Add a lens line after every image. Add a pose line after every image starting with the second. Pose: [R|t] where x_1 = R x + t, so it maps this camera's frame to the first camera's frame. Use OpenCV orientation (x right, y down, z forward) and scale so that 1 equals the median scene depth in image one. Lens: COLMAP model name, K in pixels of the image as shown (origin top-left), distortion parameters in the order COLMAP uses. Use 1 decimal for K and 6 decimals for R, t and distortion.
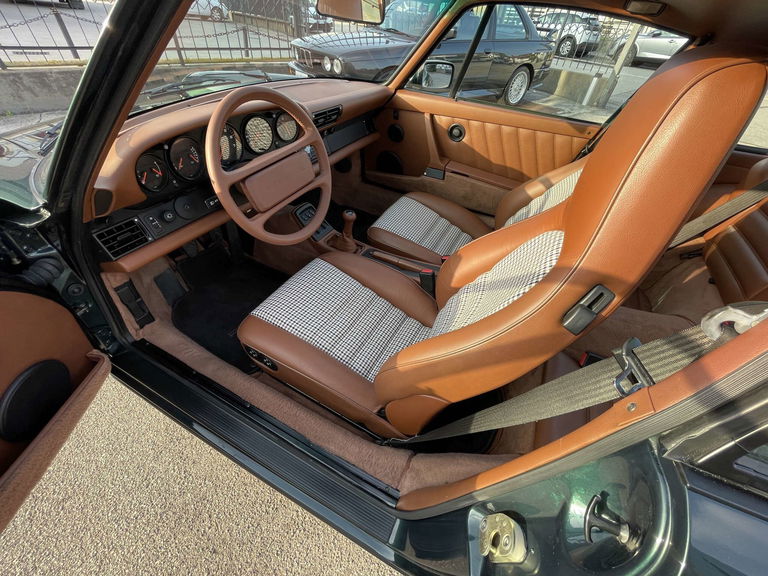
lens RADIAL K [[312.1, 0, 386.8], [0, 312.1, 284.5], [0, 0, 1]] dist [-0.000523, -0.000452]
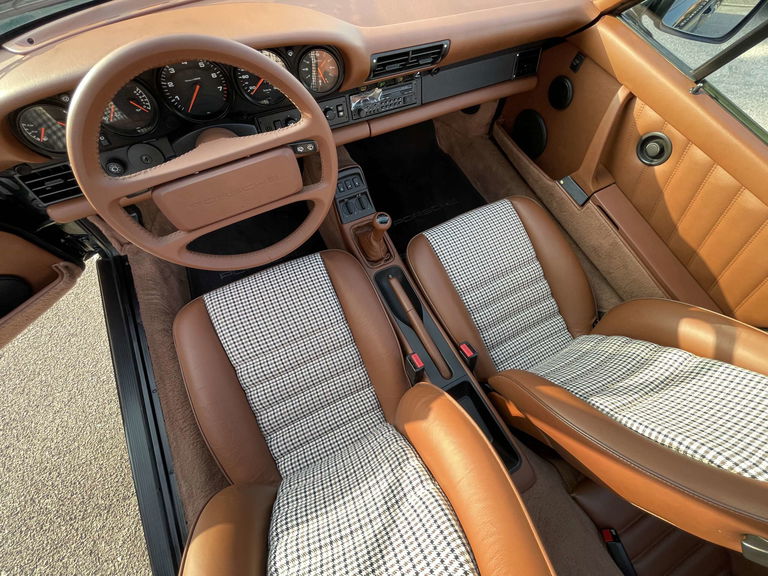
lens RADIAL K [[312.1, 0, 384.3], [0, 312.1, 288.0], [0, 0, 1]] dist [-0.000523, -0.000452]
pose [[0.804816, 0.546918, -0.230547, 0.132542], [-0.422443, 0.800699, 0.424762, -0.411350], [0.416909, -0.244462, 0.875457, 0.358116]]
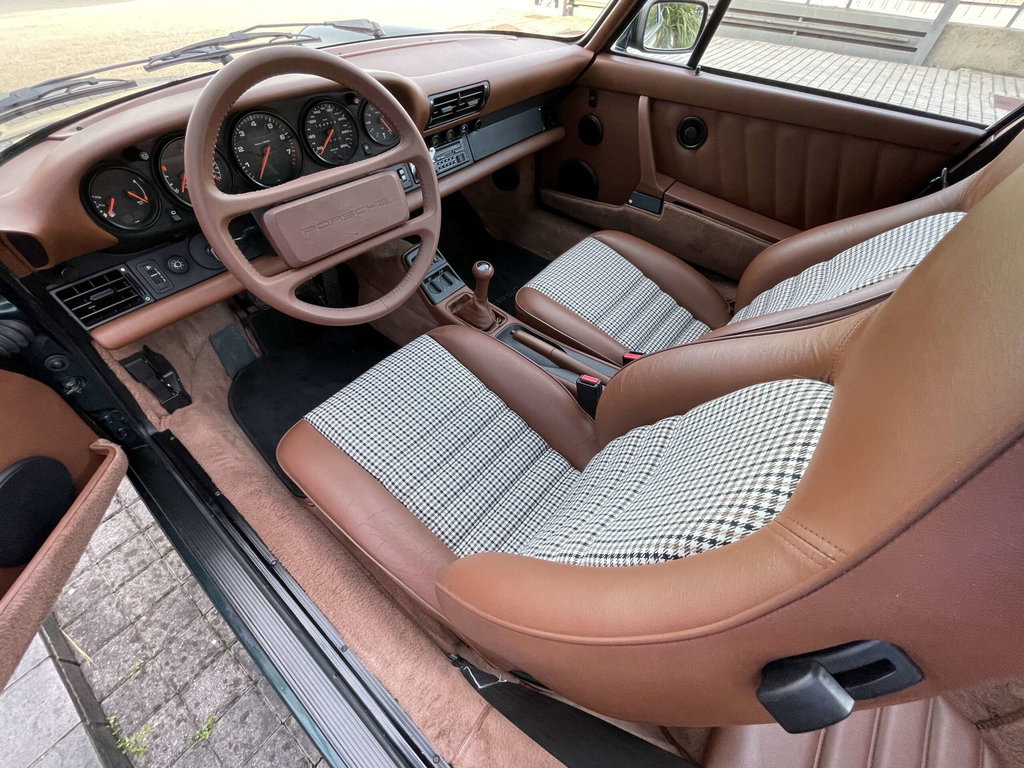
lens RADIAL K [[416.1, 0, 515.5], [0, 416.1, 379.6], [0, 0, 1]] dist [-0.000523, -0.000452]
pose [[0.978077, 0.127363, -0.164754, 0.111452], [-0.109025, 0.987252, 0.115958, -0.109800], [0.177423, -0.095454, 0.979495, 0.175479]]
